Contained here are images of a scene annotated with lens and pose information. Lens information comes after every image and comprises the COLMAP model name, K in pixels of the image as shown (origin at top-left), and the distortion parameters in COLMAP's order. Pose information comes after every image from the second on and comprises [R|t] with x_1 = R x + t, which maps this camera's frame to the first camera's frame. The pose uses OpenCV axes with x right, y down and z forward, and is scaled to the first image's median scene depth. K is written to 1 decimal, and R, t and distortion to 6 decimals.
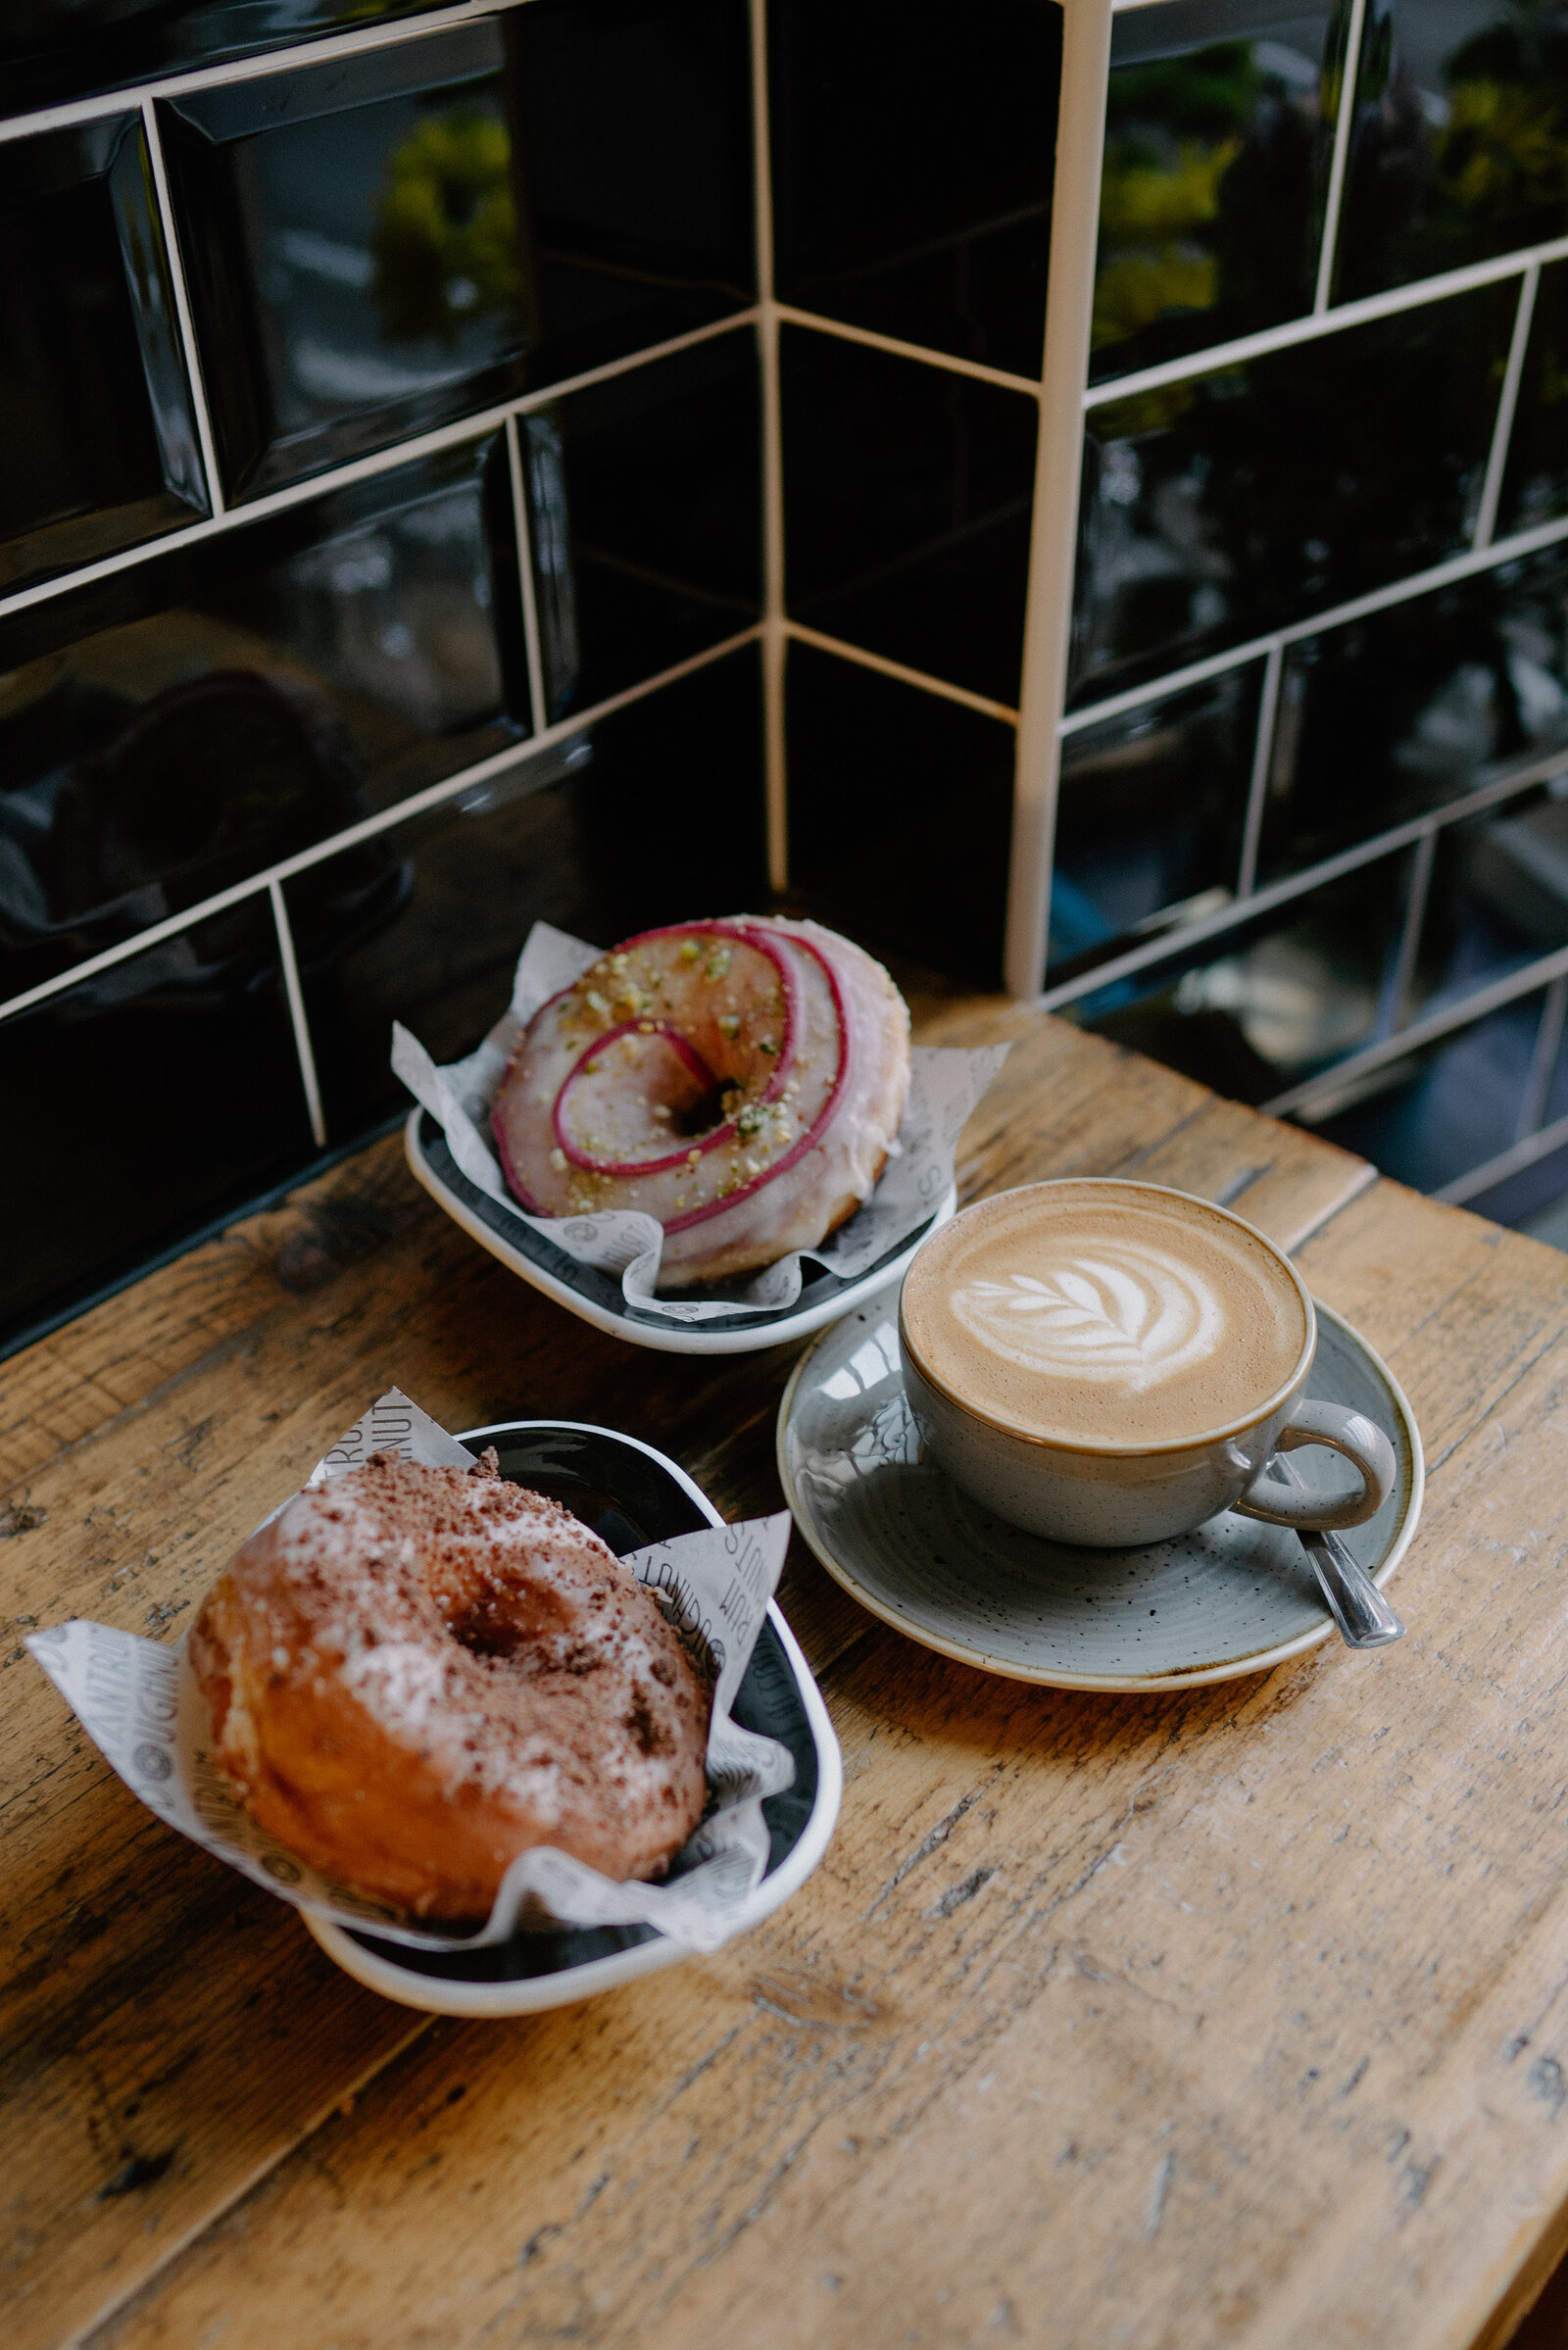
lens RADIAL K [[2390.4, 0, 782.2], [0, 2390.4, 1158.3], [0, 0, 1]] dist [-0.018237, -0.006069]
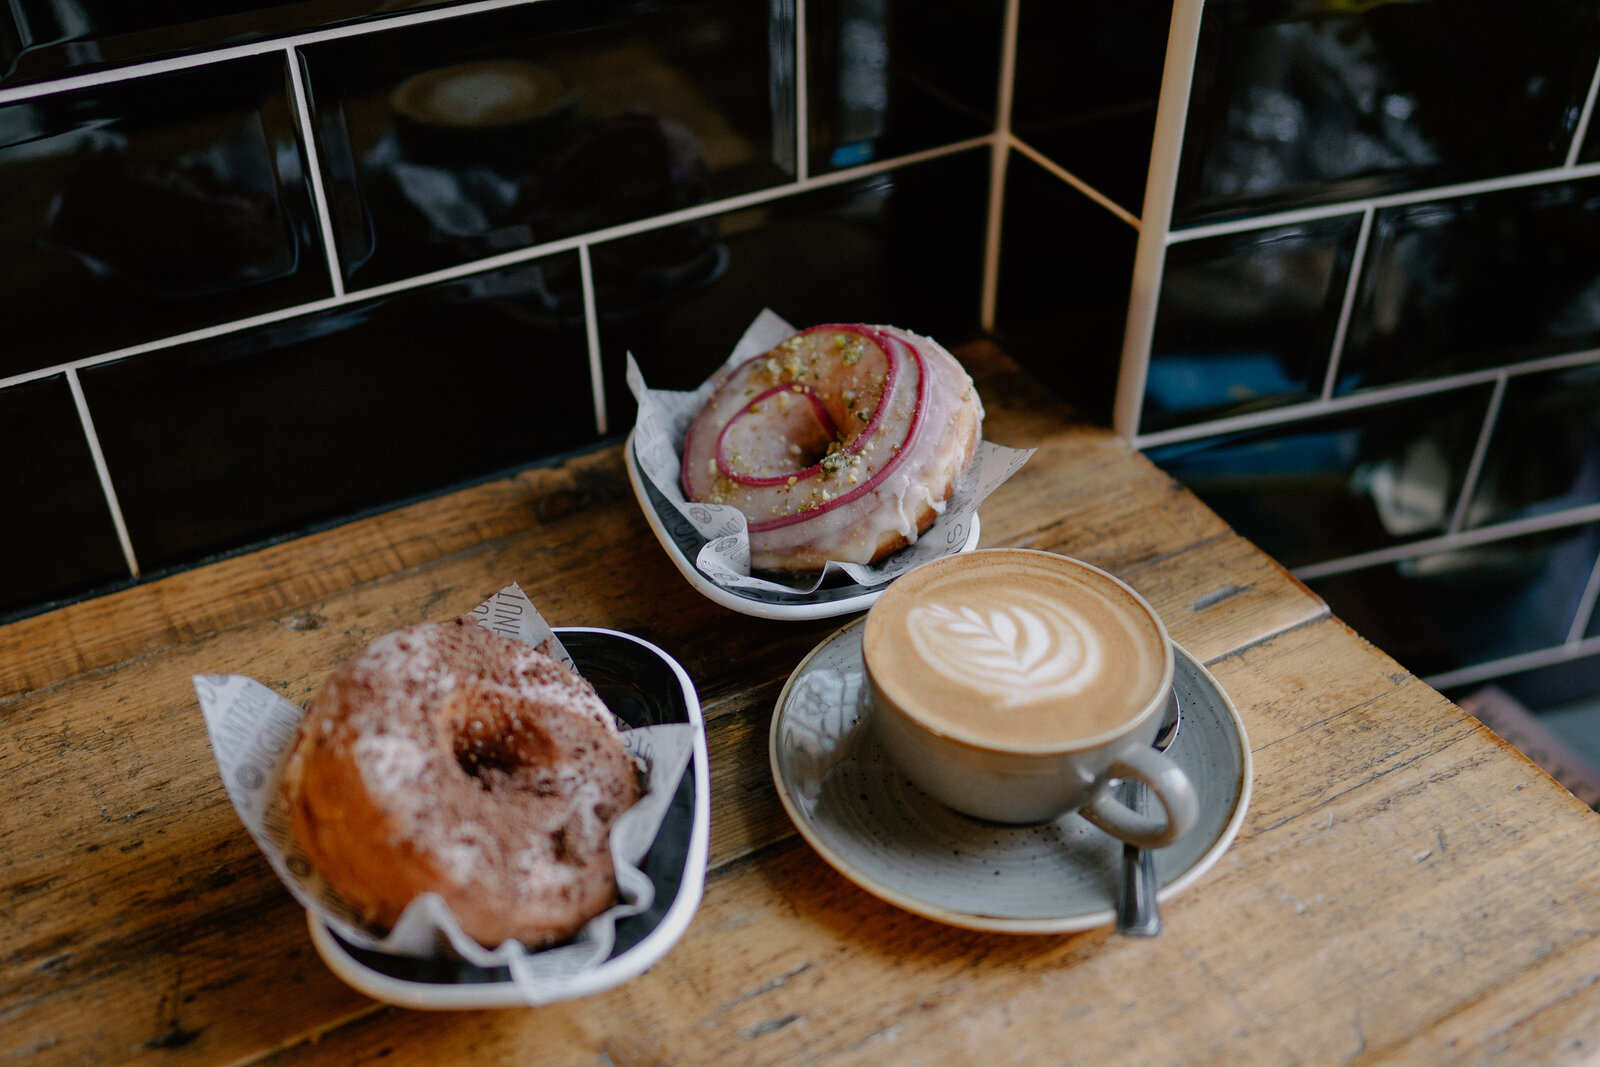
lens RADIAL K [[1627.5, 0, 800.0], [0, 1627.5, 533.5], [0, 0, 1]] dist [-0.018237, -0.006069]
pose [[0.942470, 0.210985, -0.259297, 0.222447], [-0.211811, 0.976989, 0.025087, 0.004530], [0.258624, 0.031278, 0.965472, 0.078379]]
